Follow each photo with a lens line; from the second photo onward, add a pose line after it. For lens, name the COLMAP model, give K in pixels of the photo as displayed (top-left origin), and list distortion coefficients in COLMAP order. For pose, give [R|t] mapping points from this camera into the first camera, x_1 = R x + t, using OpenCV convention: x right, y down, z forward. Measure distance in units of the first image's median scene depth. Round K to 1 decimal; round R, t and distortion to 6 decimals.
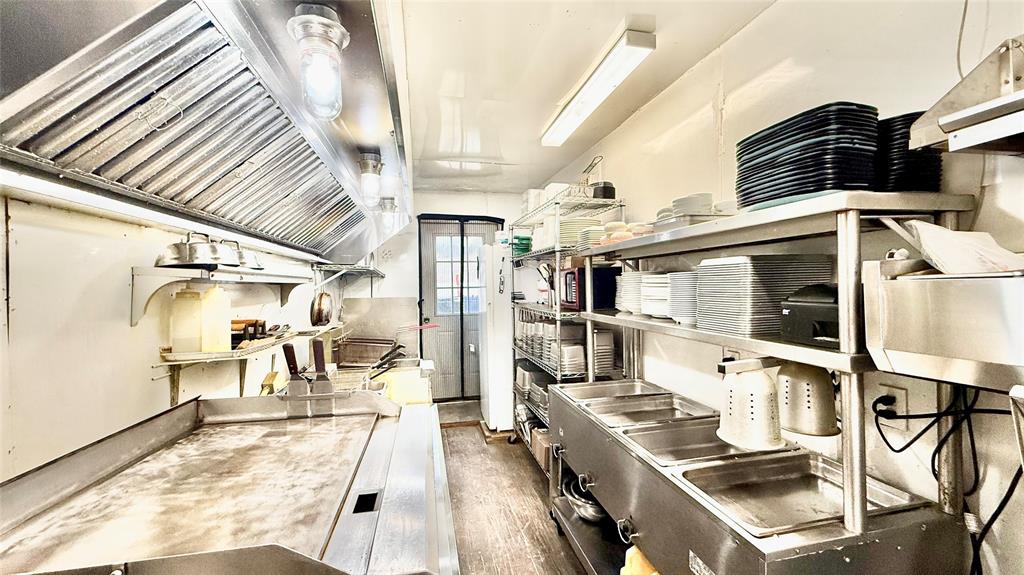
lens RADIAL K [[407.0, 0, 510.3], [0, 407.0, 287.1], [0, 0, 1]] dist [-0.001140, -0.000257]
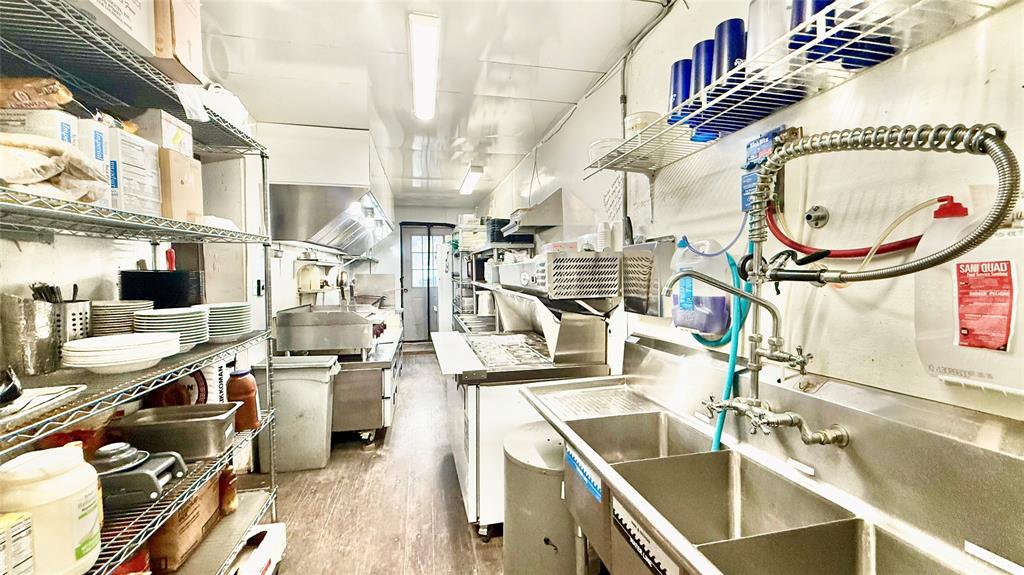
lens RADIAL K [[407.0, 0, 513.7], [0, 407.0, 288.5], [0, 0, 1]] dist [-0.001140, -0.000257]
pose [[0.999924, 0.009789, 0.007528, 0.318436], [-0.010095, 0.999080, 0.041679, 0.008487], [-0.007114, -0.041752, 0.999103, -0.912056]]
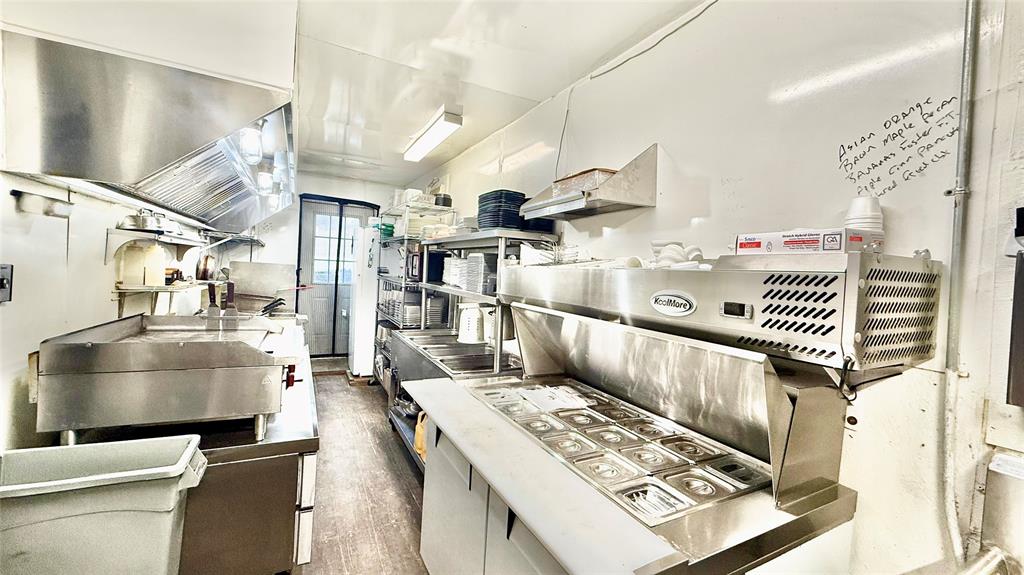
lens RADIAL K [[407.0, 0, 510.3], [0, 407.0, 286.8], [0, 0, 1]] dist [-0.001140, -0.000257]
pose [[0.962654, 0.061365, 0.263687, 0.087702], [-0.071773, 0.996969, 0.030012, 0.007393], [-0.261046, -0.047817, 0.964141, -0.418291]]
